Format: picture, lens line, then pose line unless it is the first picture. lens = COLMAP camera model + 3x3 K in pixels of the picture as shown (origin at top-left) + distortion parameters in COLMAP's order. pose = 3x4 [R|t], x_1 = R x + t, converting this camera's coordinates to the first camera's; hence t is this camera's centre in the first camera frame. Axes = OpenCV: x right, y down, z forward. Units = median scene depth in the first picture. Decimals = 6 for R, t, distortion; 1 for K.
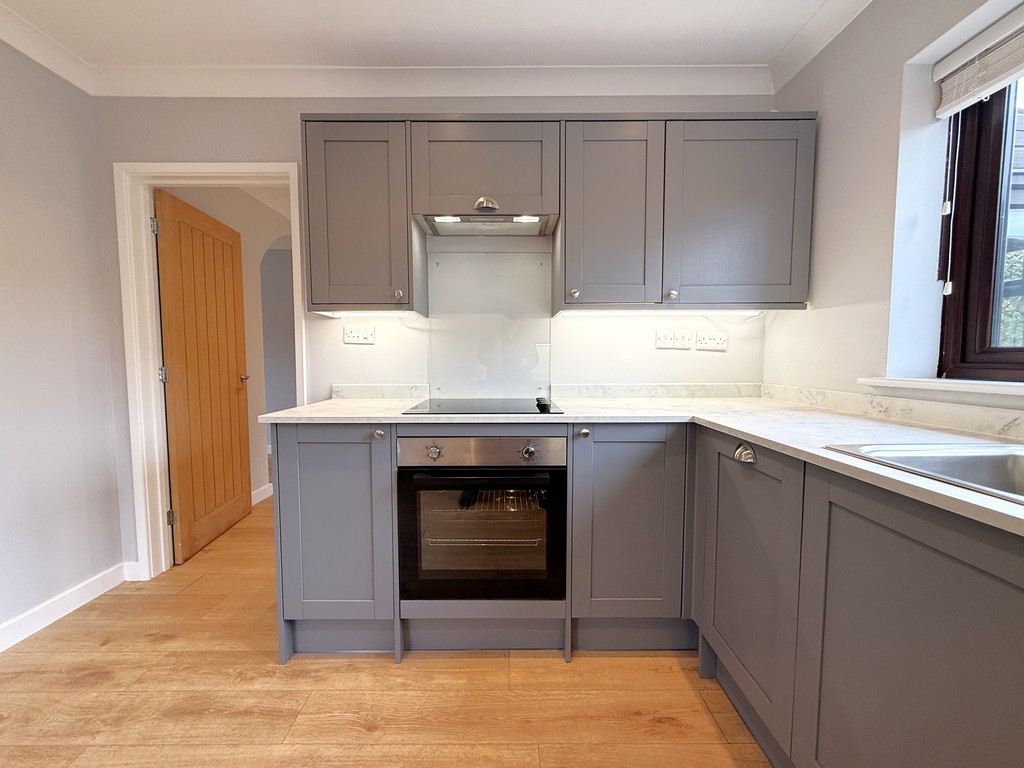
lens RADIAL K [[413.9, 0, 504.6], [0, 413.9, 384.5], [0, 0, 1]] dist [0.002764, -0.000552]
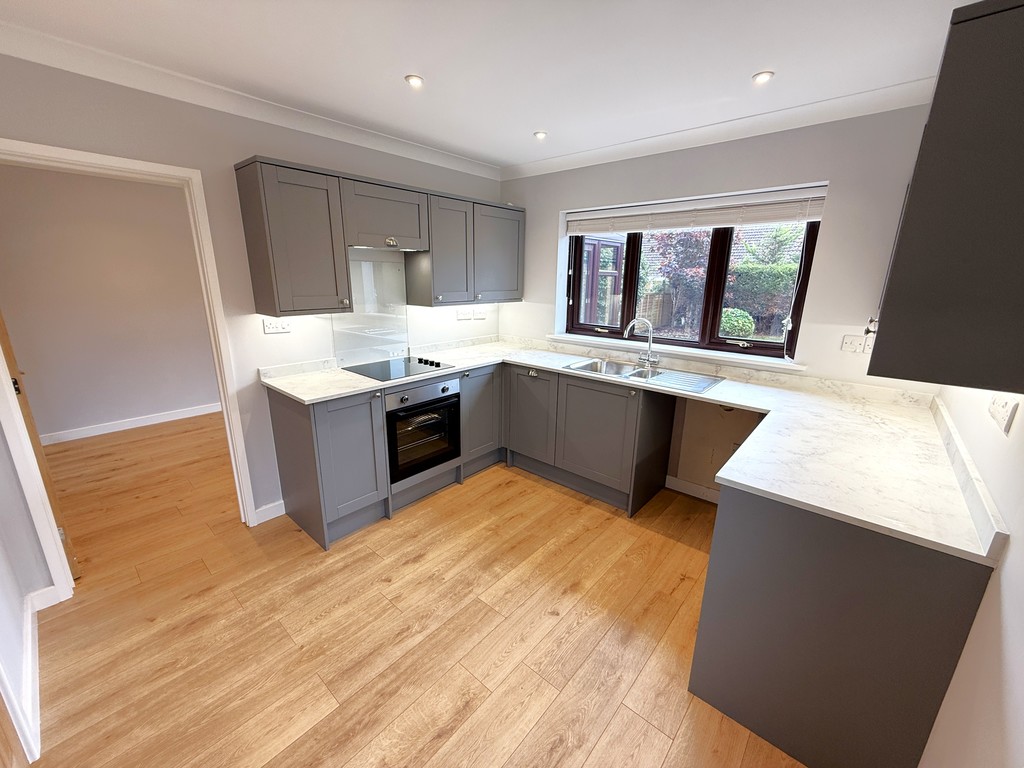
lens RADIAL K [[413.9, 0, 509.1], [0, 413.9, 385.2], [0, 0, 1]] dist [0.002764, -0.000552]
pose [[0.659444, -0.183437, 0.729030, -1.159284], [0.037138, 0.976537, 0.212121, -0.255876], [-0.750836, -0.112808, 0.650784, -0.487458]]
